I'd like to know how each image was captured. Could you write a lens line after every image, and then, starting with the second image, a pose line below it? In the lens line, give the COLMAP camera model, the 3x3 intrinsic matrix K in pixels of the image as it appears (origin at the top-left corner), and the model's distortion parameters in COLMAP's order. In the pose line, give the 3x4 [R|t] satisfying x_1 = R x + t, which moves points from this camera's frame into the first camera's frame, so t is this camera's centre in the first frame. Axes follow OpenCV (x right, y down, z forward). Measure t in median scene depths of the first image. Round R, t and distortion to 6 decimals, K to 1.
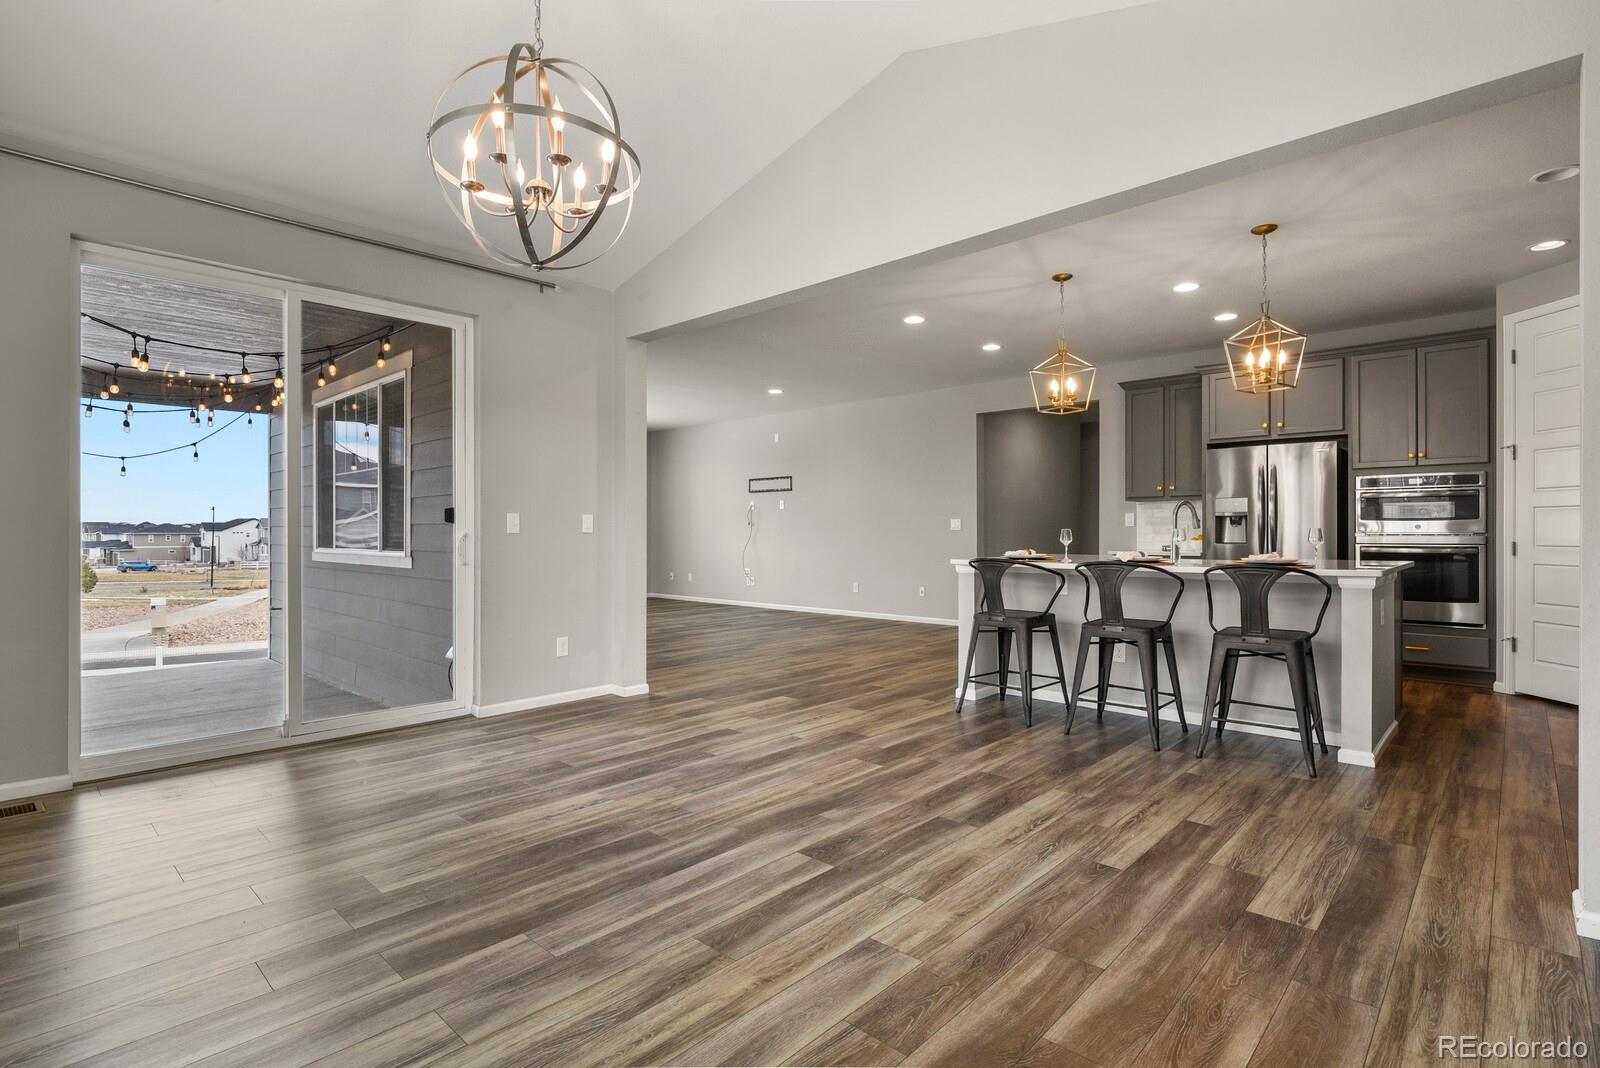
lens RADIAL K [[765.0, 0, 795.8], [0, 765.0, 531.2], [0, 0, 1]] dist [-0.014935, 0.000516]
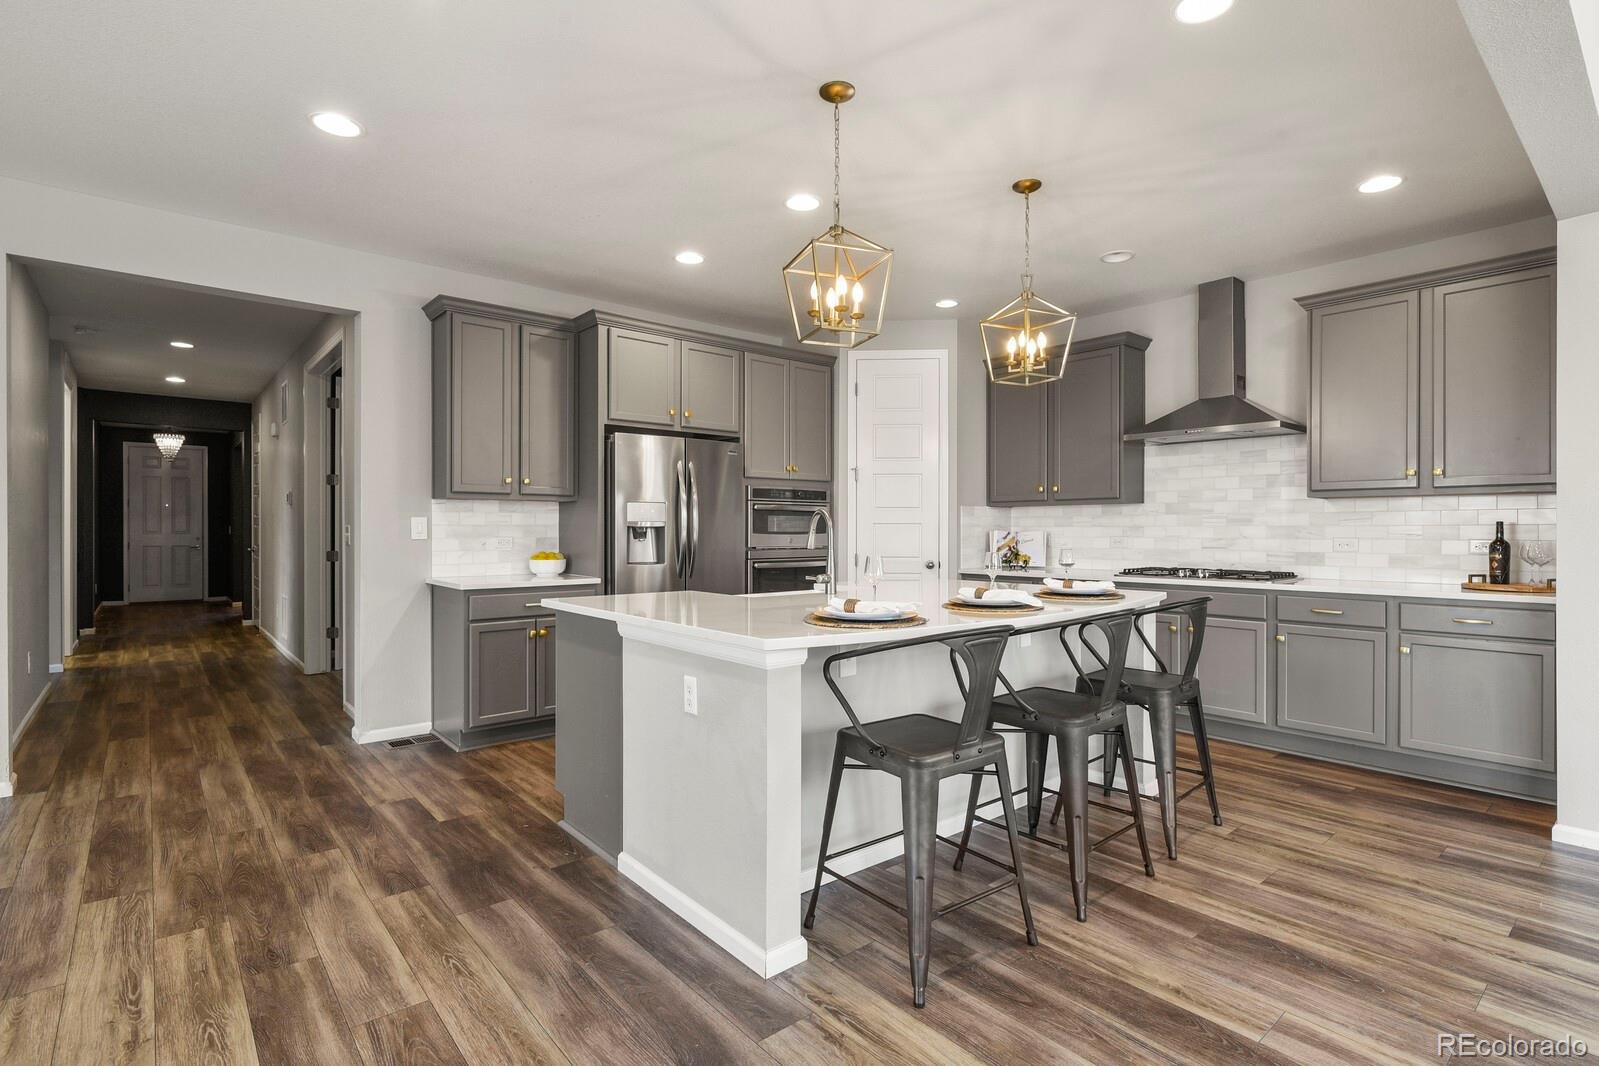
lens RADIAL K [[764.5, 0, 797.9], [0, 764.5, 549.9], [0, 0, 1]] dist [-0.014935, 0.000516]
pose [[0.105829, -0.033625, 0.993816, -0.275529], [-0.002604, 0.999415, 0.034091, -0.041612], [-0.994381, -0.006196, 0.105680, 1.360530]]
